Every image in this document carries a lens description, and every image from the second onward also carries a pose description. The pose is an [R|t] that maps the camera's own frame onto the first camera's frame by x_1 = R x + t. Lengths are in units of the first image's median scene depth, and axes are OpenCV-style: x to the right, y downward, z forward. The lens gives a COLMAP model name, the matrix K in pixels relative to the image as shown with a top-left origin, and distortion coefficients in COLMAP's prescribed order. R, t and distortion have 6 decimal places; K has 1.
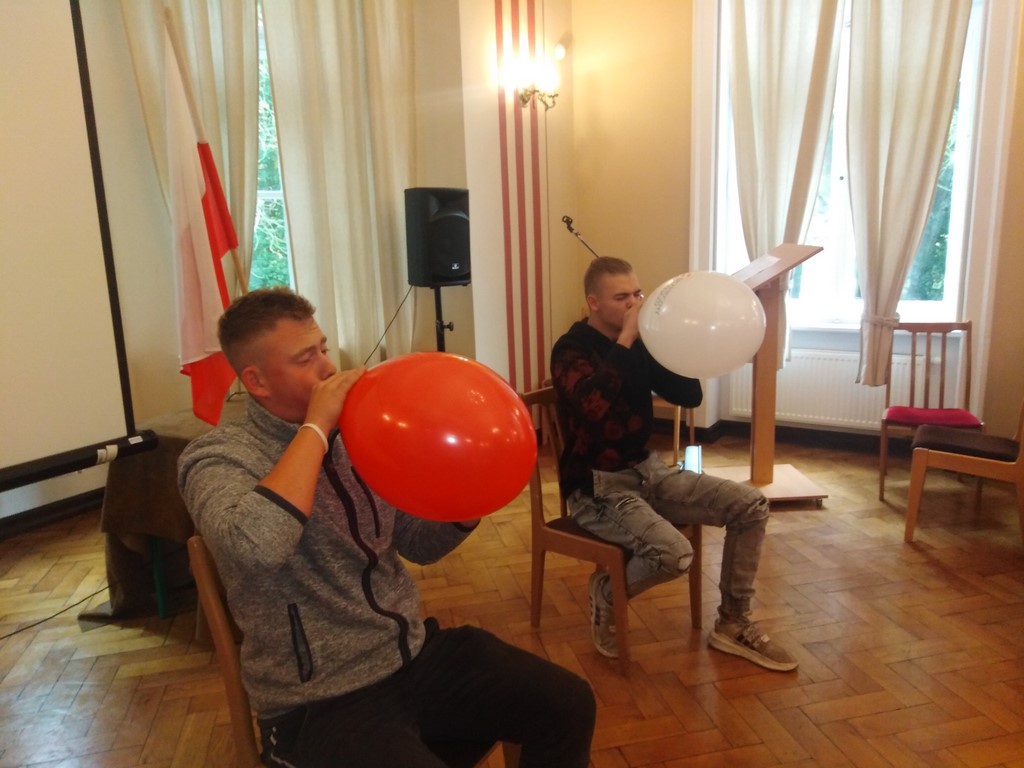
lens RADIAL K [[768.7, 0, 515.1], [0, 768.7, 386.3], [0, 0, 1]] dist [0.019091, -0.010698]
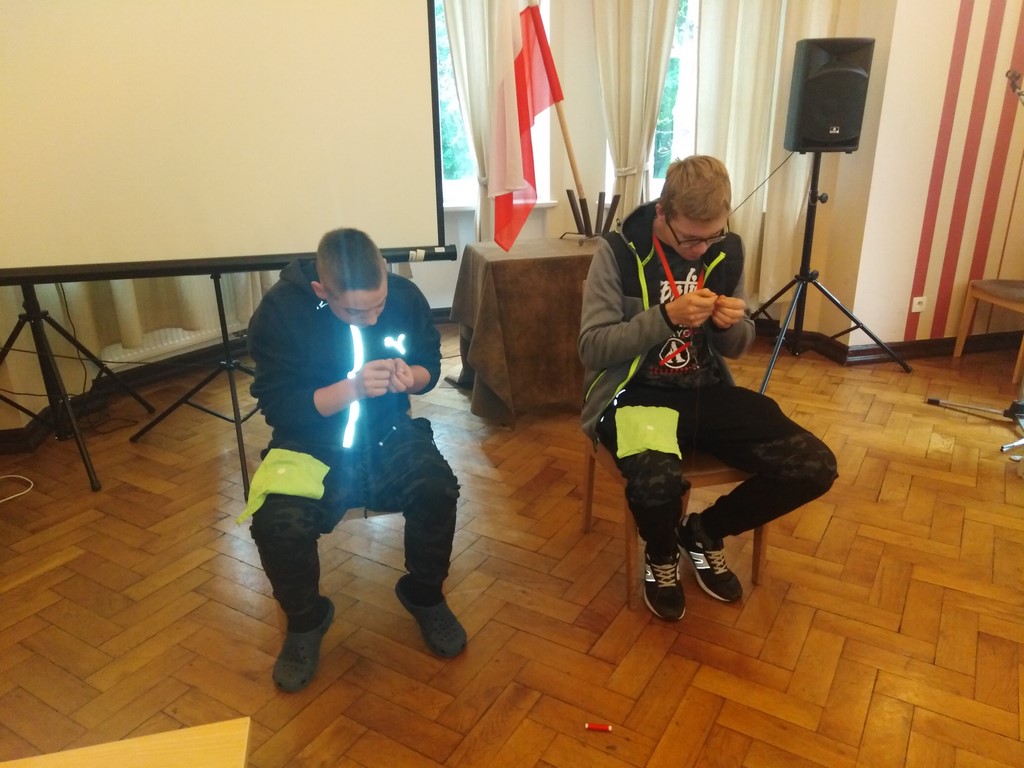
lens RADIAL K [[768.7, 0, 516.9], [0, 768.7, 388.8], [0, 0, 1]] dist [0.019091, -0.010698]
pose [[0.712477, 0.263183, -0.650471, 0.317534], [-0.149224, 0.962622, 0.226031, -0.011738], [0.685645, -0.063976, 0.725119, 0.062342]]
